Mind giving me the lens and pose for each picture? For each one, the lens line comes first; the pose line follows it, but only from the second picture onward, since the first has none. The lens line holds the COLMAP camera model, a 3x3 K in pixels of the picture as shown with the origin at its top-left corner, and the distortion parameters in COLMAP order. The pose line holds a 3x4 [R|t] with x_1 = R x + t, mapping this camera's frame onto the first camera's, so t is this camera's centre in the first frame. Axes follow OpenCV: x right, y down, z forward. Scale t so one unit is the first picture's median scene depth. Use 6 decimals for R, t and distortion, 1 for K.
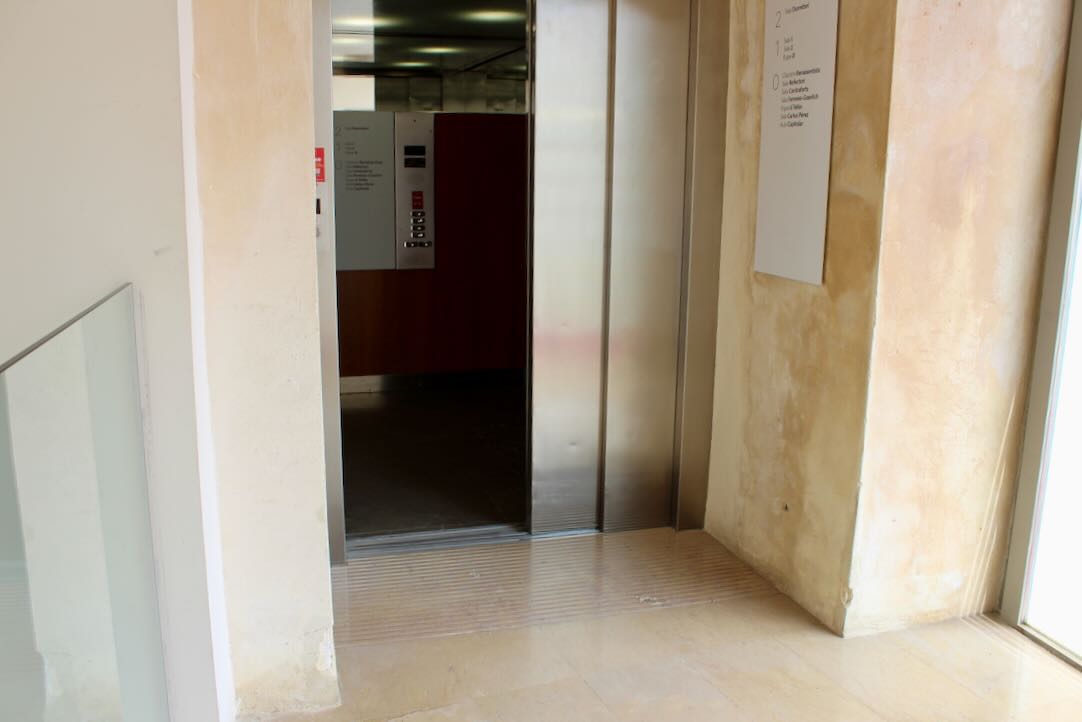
lens RADIAL K [[927.5, 0, 541.0], [0, 927.5, 361.0], [0, 0, 1]] dist [-0.161791, 0.134911]
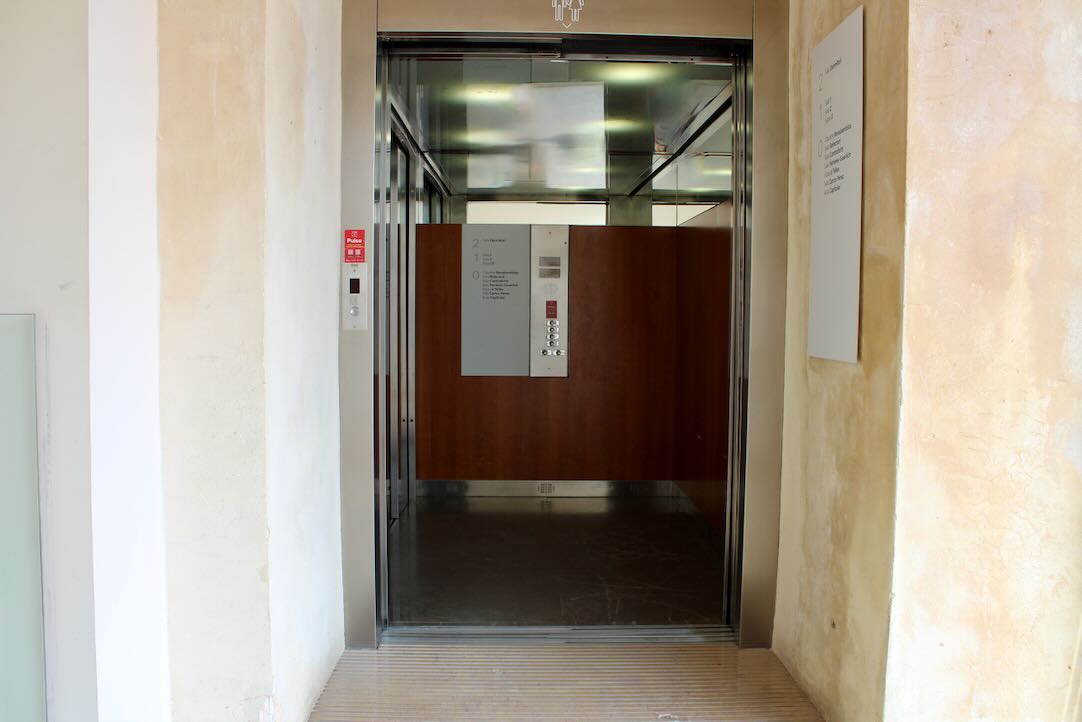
lens RADIAL K [[887.9, 0, 541.0], [0, 887.9, 361.0], [0, 0, 1]] dist [-0.154588, 0.123080]
pose [[0.966628, 0.011798, -0.255914, 0.216462], [-0.049624, 0.988642, -0.141860, 0.046092], [0.251334, 0.149826, 0.956234, 0.118454]]
